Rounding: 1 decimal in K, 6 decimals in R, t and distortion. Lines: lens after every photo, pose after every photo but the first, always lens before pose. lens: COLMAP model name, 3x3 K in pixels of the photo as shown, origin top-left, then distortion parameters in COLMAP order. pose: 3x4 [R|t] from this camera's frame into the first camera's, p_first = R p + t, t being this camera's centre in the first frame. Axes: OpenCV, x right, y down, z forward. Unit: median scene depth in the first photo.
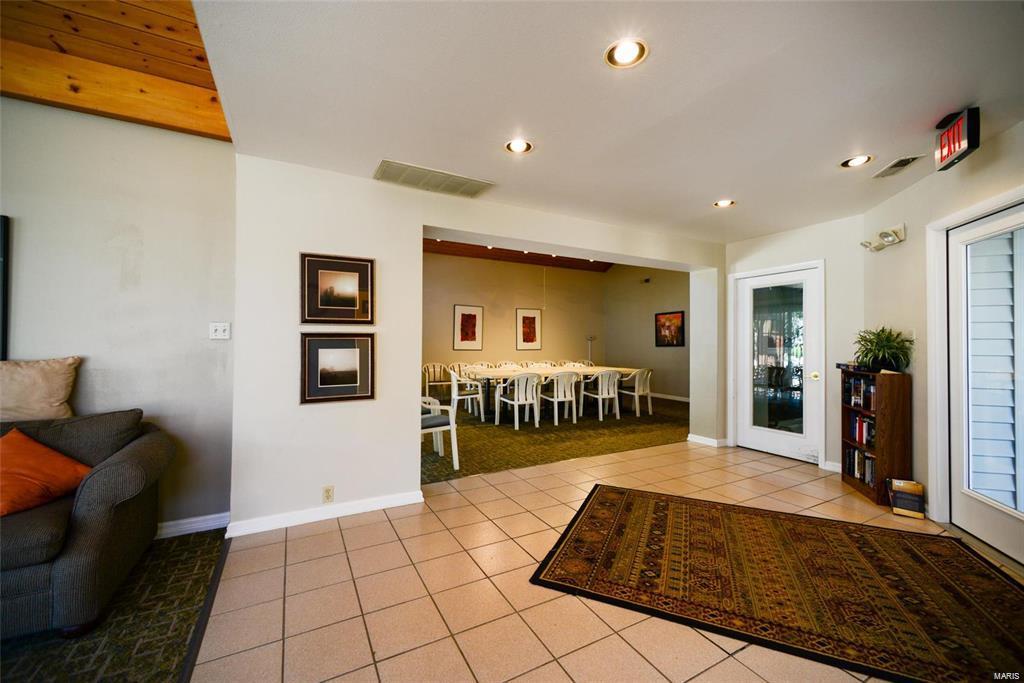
lens RADIAL K [[405.4, 0, 512.0], [0, 405.4, 338.0], [0, 0, 1]] dist [0.022814, 0.000140]
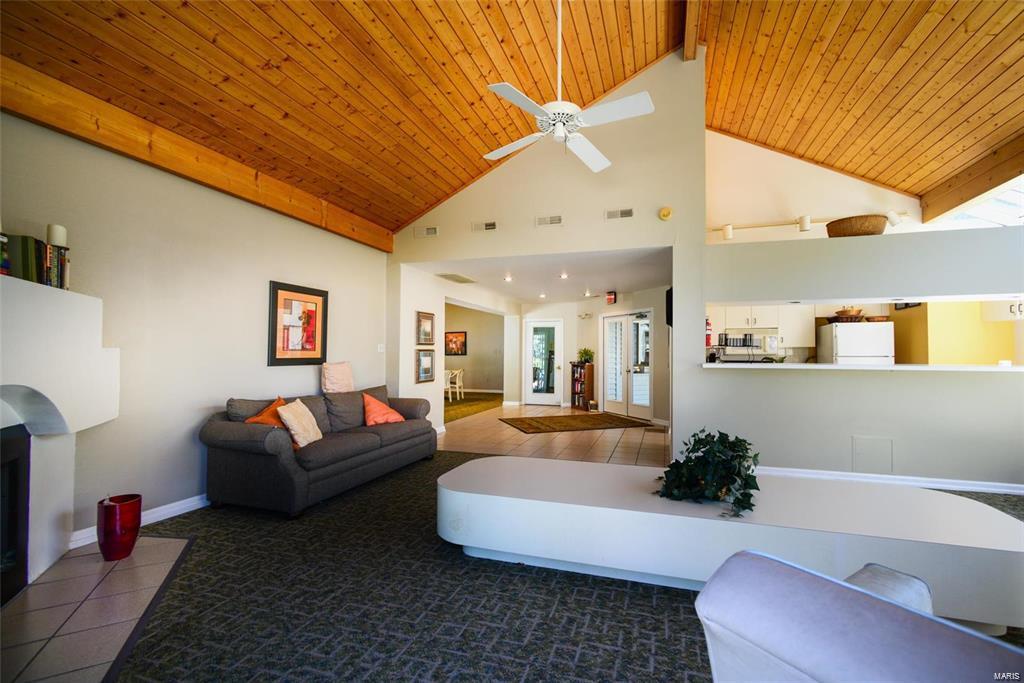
lens RADIAL K [[405.4, 0, 514.9], [0, 405.4, 346.0], [0, 0, 1]] dist [0.022814, 0.000140]
pose [[0.756993, 0.010125, 0.653344, -1.150112], [-0.008136, 0.999948, -0.006070, -0.016753], [-0.653372, -0.000721, 0.757037, -0.692599]]
